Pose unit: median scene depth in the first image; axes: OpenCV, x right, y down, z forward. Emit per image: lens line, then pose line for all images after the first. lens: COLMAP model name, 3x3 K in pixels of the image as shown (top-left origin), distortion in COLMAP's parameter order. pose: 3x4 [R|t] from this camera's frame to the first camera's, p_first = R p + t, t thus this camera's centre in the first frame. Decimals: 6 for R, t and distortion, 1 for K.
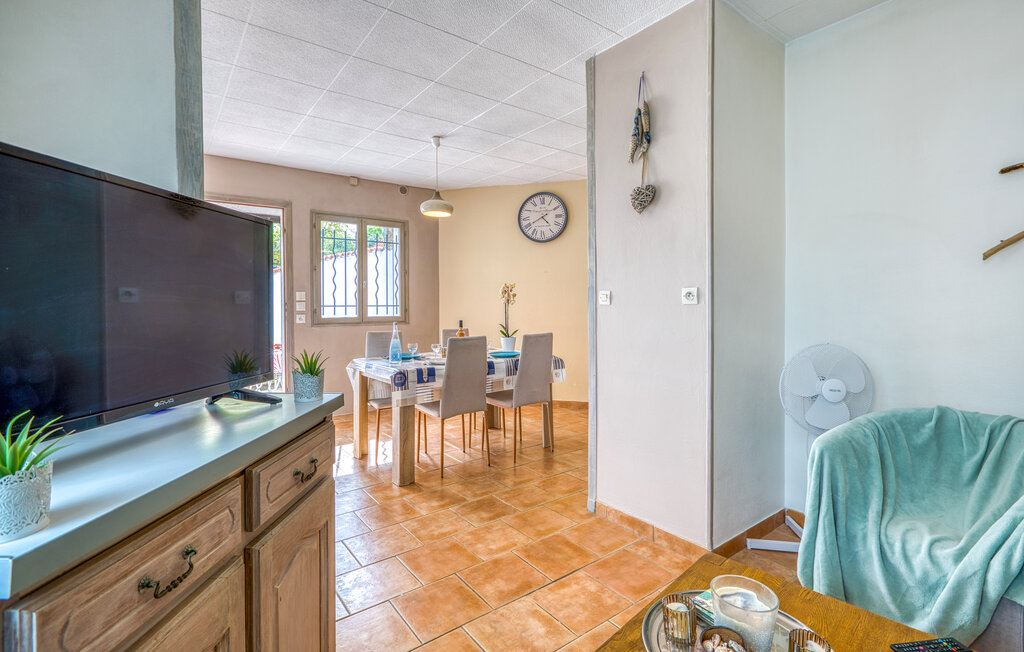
lens RADIAL K [[470.6, 0, 513.2], [0, 470.6, 308.1], [0, 0, 1]] dist [-0.000416, 0.001169]
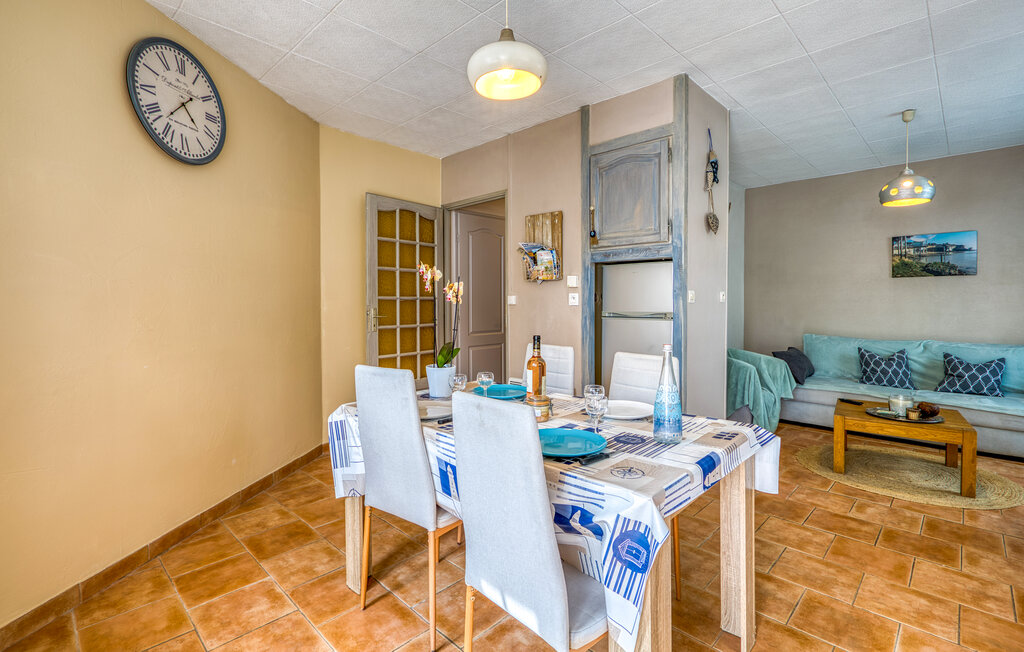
lens RADIAL K [[470.6, 0, 513.2], [0, 470.6, 308.1], [0, 0, 1]] dist [-0.000416, 0.001169]
pose [[-0.154144, -0.009052, 0.988007, -0.470918], [0.014080, 0.999836, 0.011357, -0.006890], [-0.987948, 0.015662, -0.153992, 0.873706]]
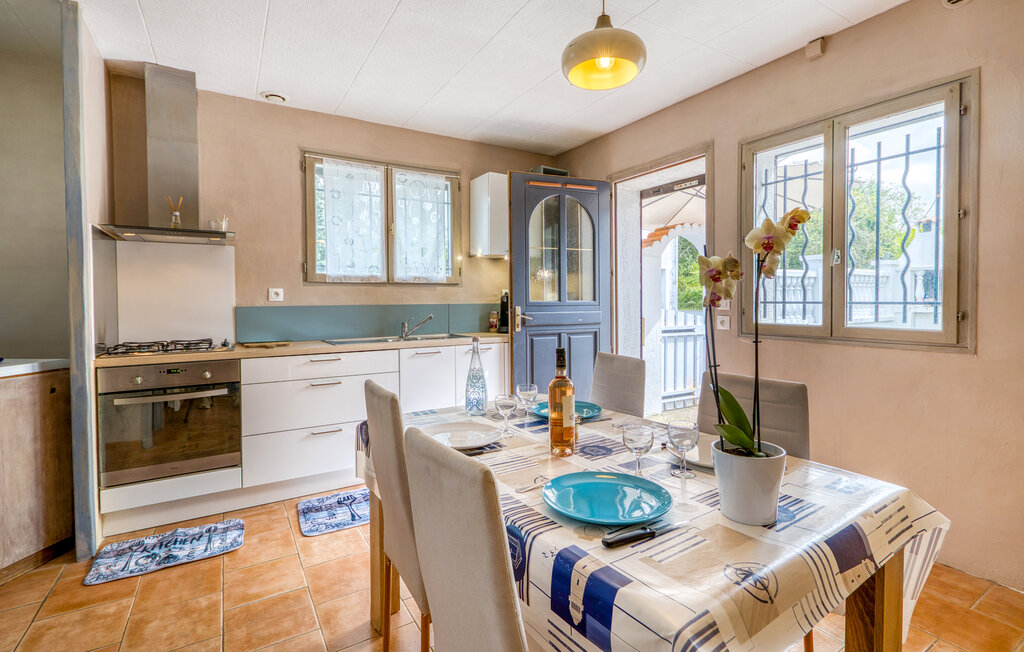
lens RADIAL K [[470.6, 0, 513.2], [0, 470.6, 308.1], [0, 0, 1]] dist [-0.000416, 0.001169]
pose [[-0.087197, 0.023465, -0.995915, 0.201644], [-0.004256, 0.999705, 0.023927, -0.010905], [0.996182, 0.006325, -0.087072, 0.788405]]
